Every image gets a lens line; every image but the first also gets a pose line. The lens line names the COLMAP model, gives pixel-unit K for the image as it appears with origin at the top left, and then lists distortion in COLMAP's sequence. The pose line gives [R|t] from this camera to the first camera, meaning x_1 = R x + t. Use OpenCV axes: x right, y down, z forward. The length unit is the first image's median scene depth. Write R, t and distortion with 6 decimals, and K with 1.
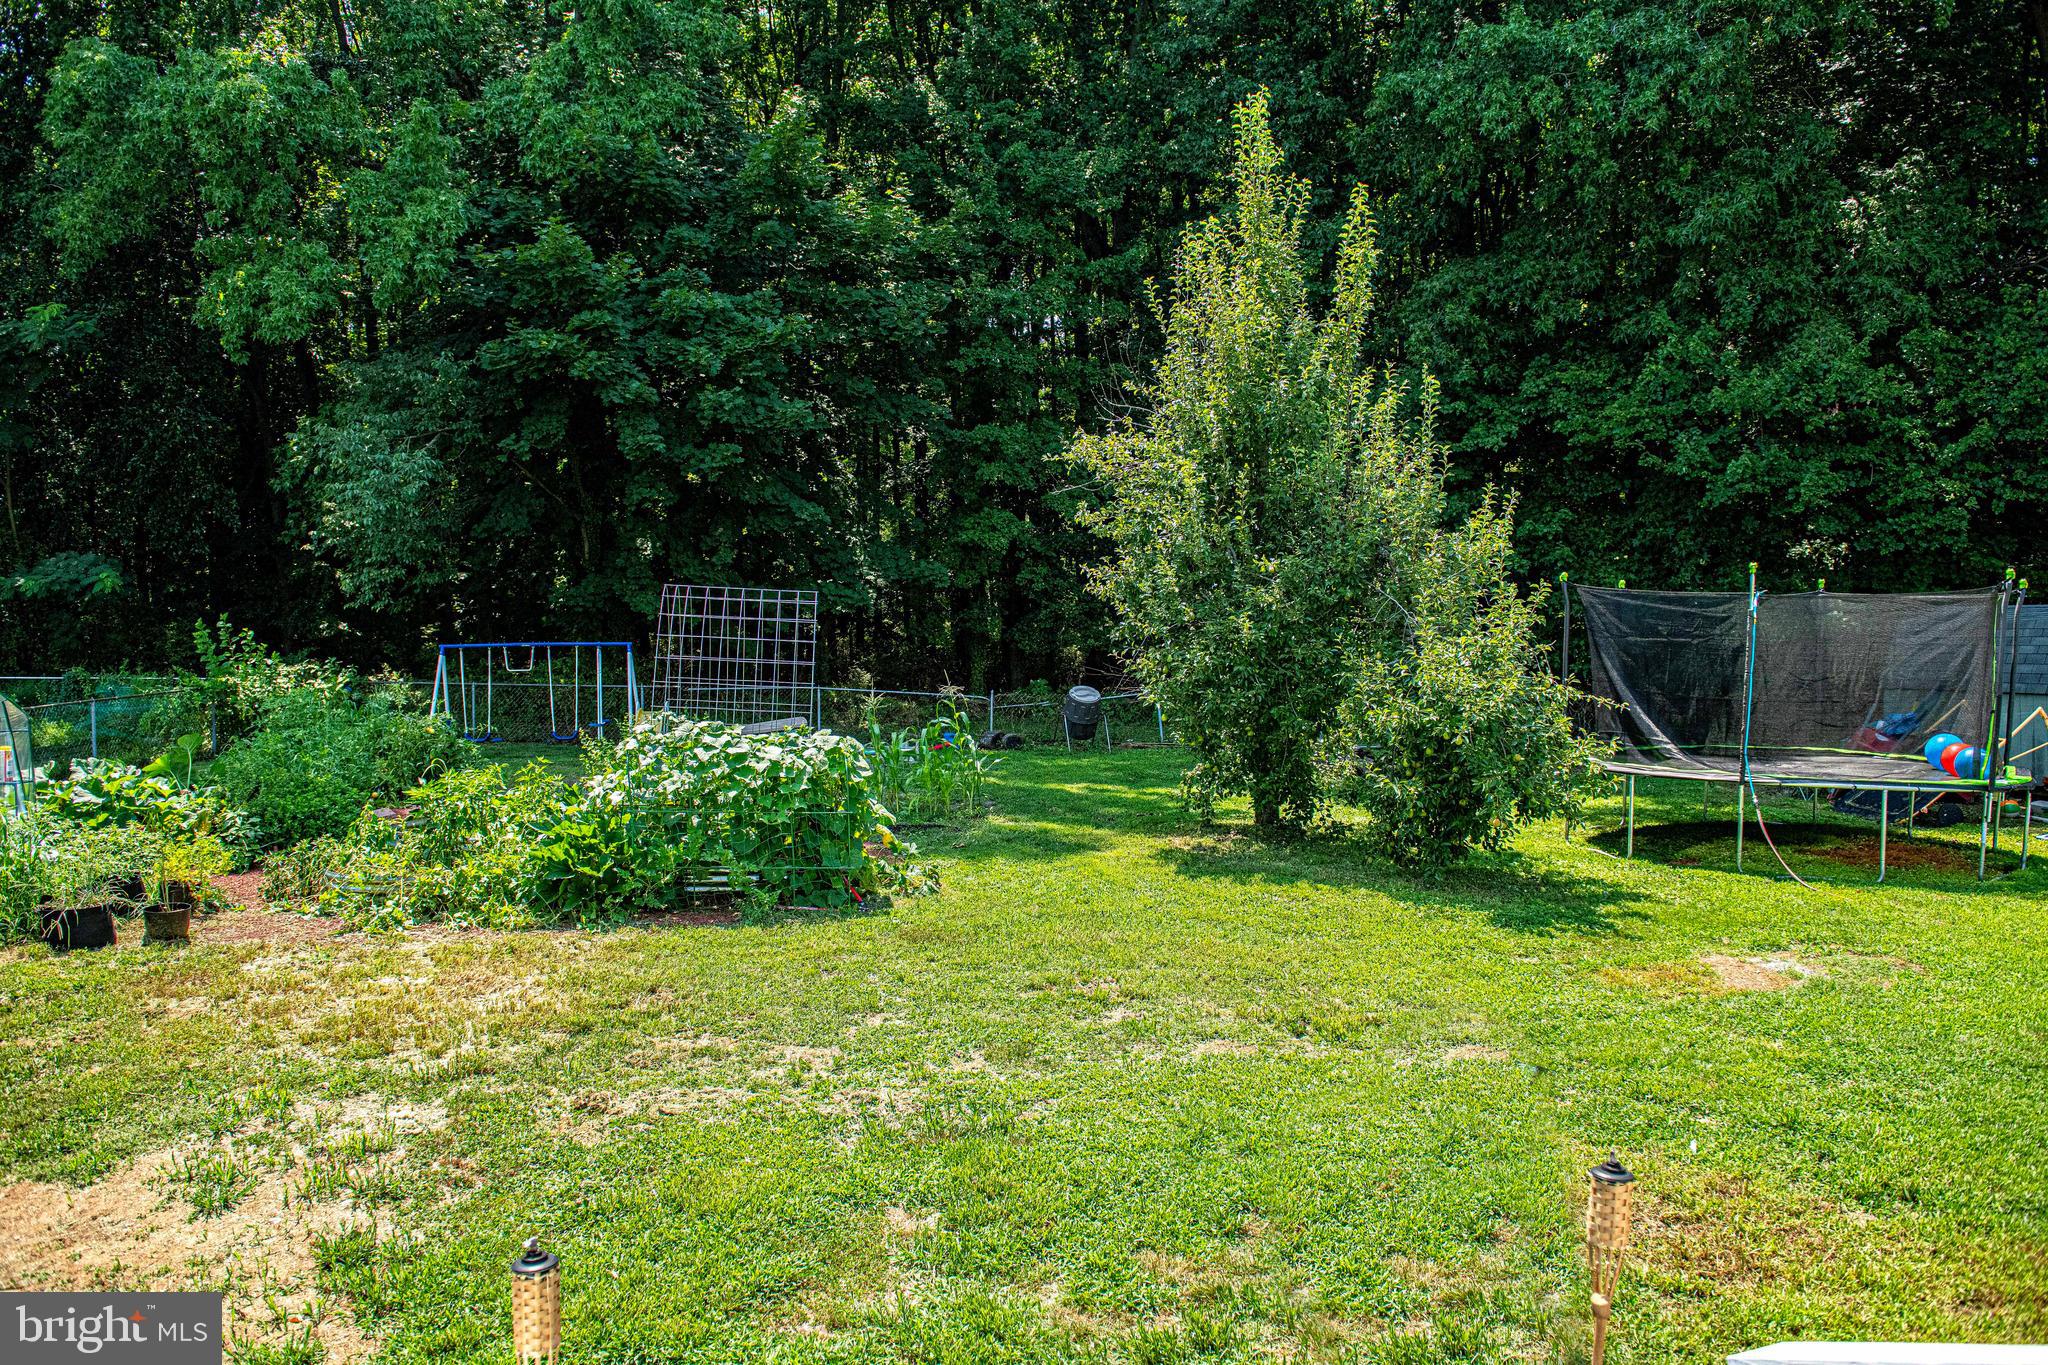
lens RADIAL K [[1427.6, 0, 1015.9], [0, 1427.6, 677.2], [0, 0, 1]] dist [-0.036469, -0.015099]
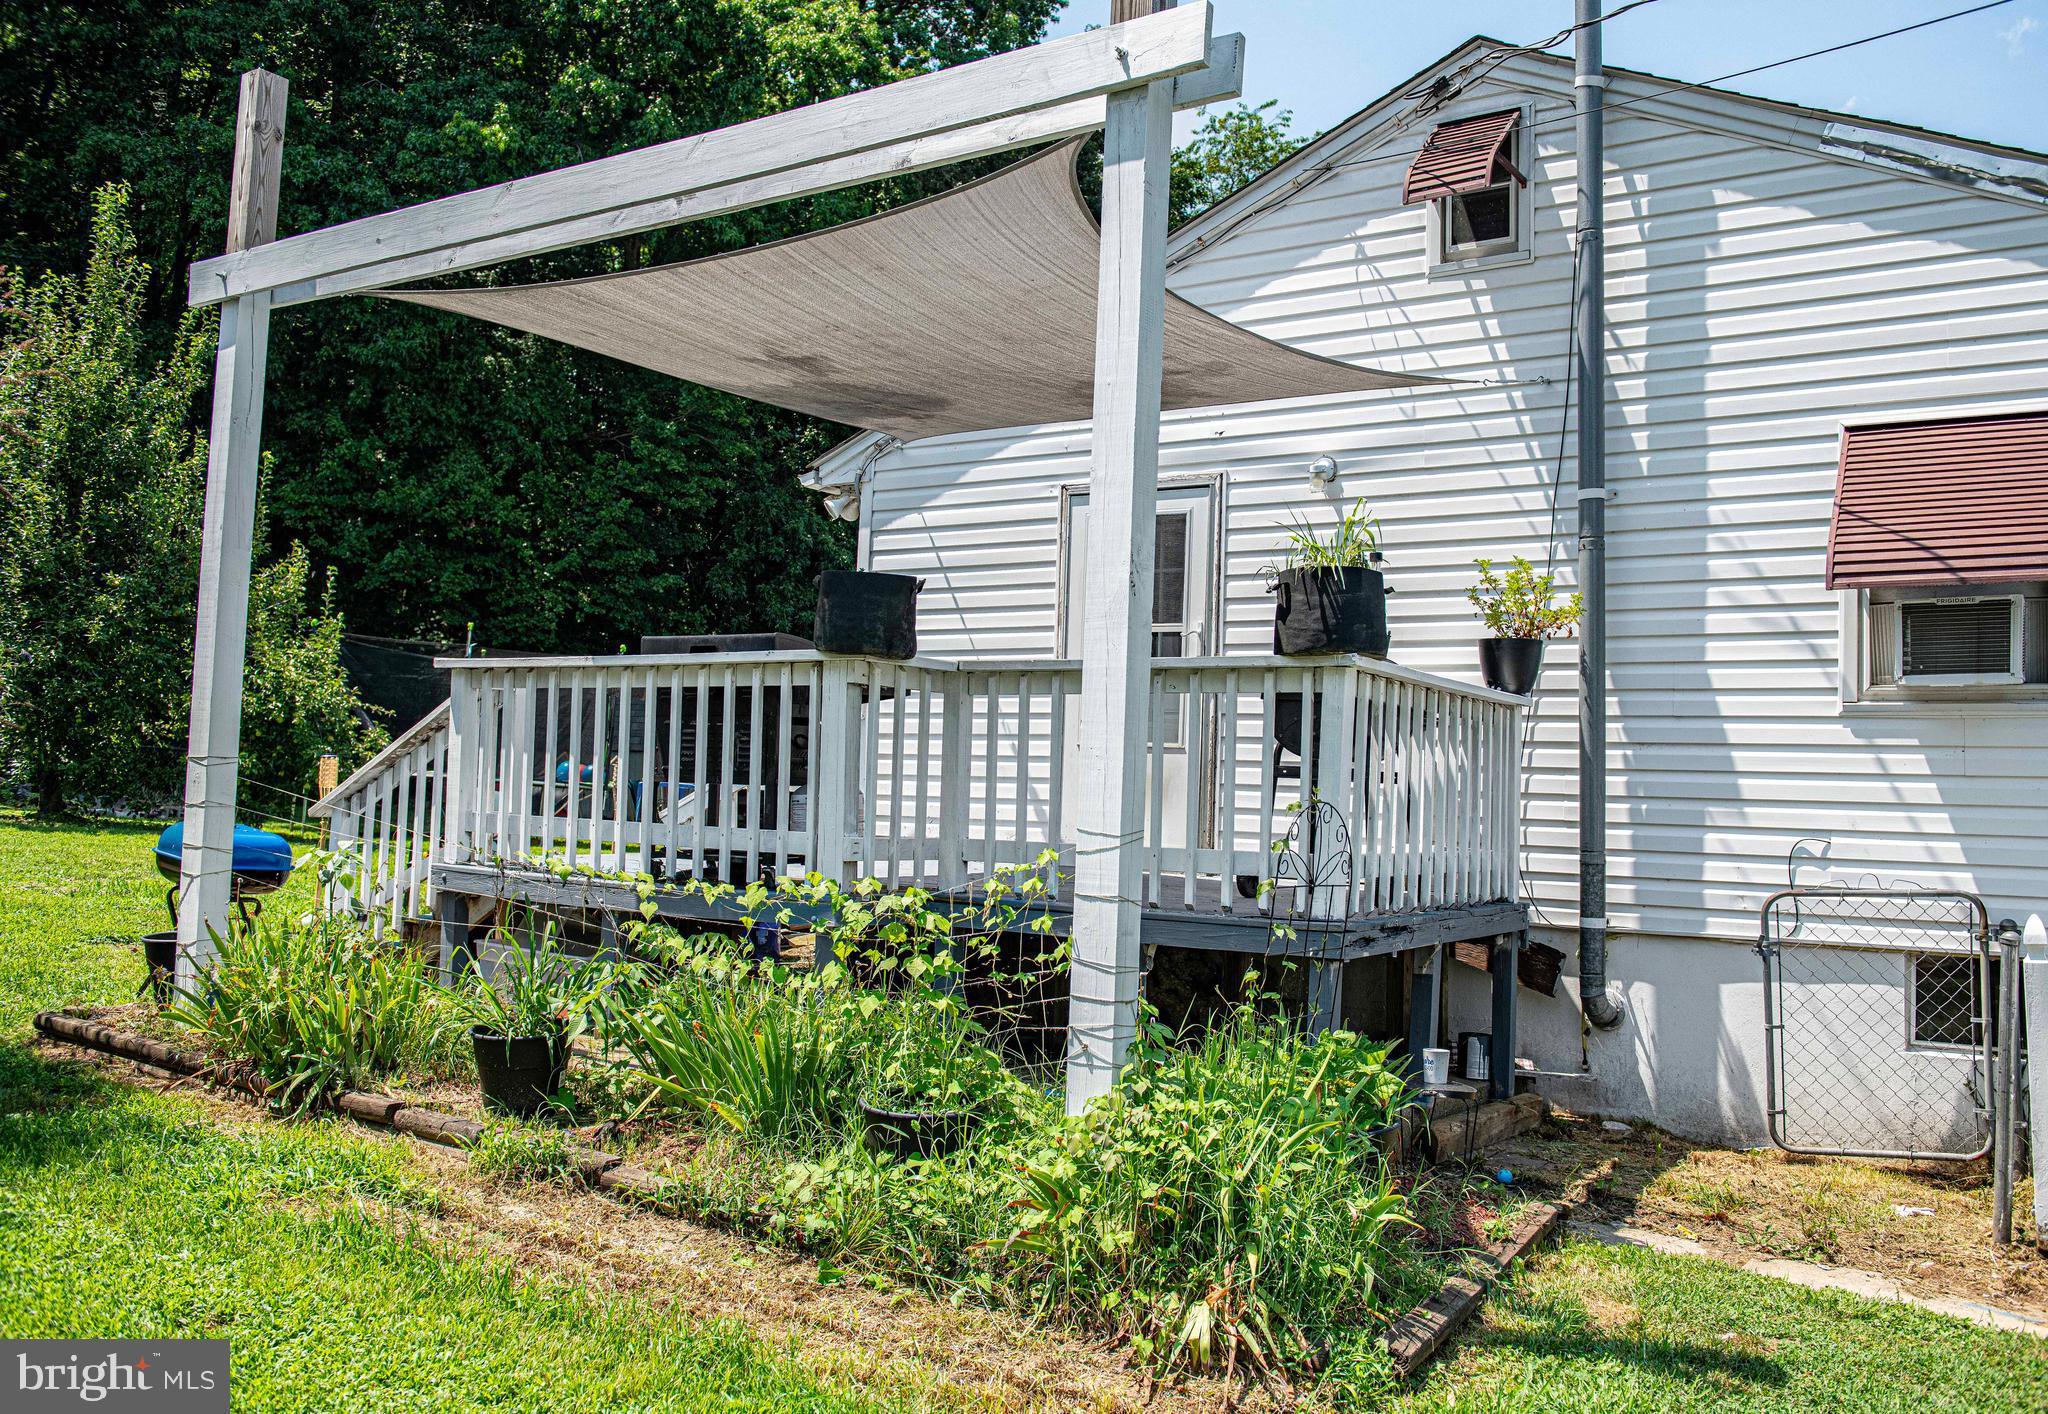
lens RADIAL K [[1667.0, 0, 1083.9], [0, 1667.0, 703.7], [0, 0, 1]] dist [-0.015012, -0.017340]
pose [[0.579338, 0.073519, 0.811765, -0.486967], [-0.018868, 0.996867, -0.076817, 0.120417], [-0.814869, 0.029187, 0.578910, -0.484801]]
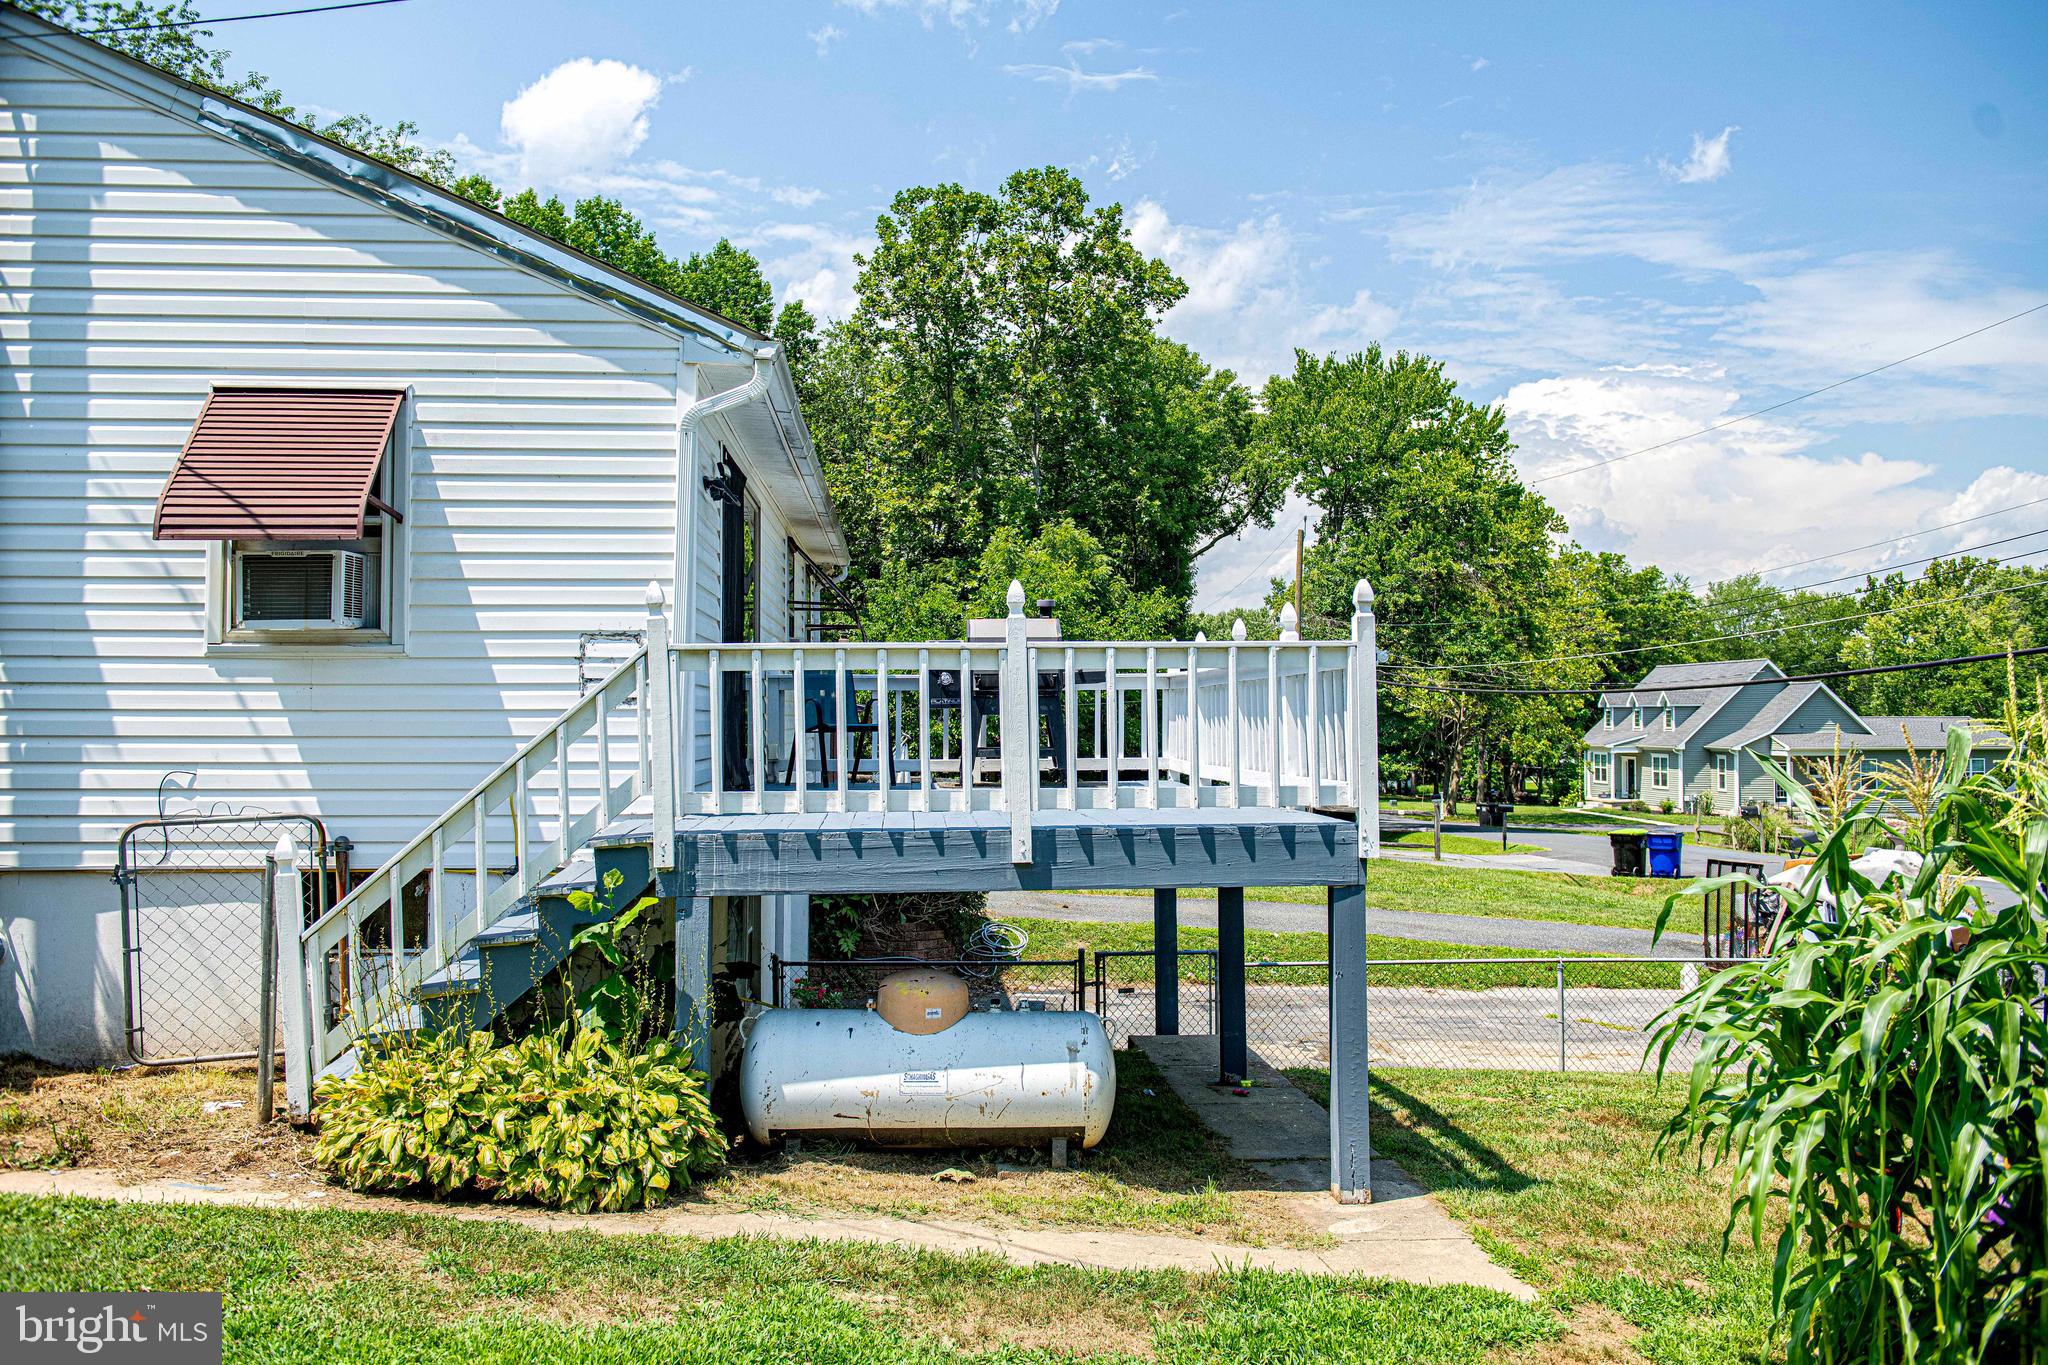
lens RADIAL K [[1660.3, 0, 1020.3], [0, 1660.3, 674.9], [0, 0, 1]] dist [-0.000975, 0.001706]
pose [[0.015597, 0.048090, 0.998721, -0.481247], [0.019758, 0.998633, -0.048394, 0.118353], [-0.999683, 0.020487, 0.014626, -0.677845]]
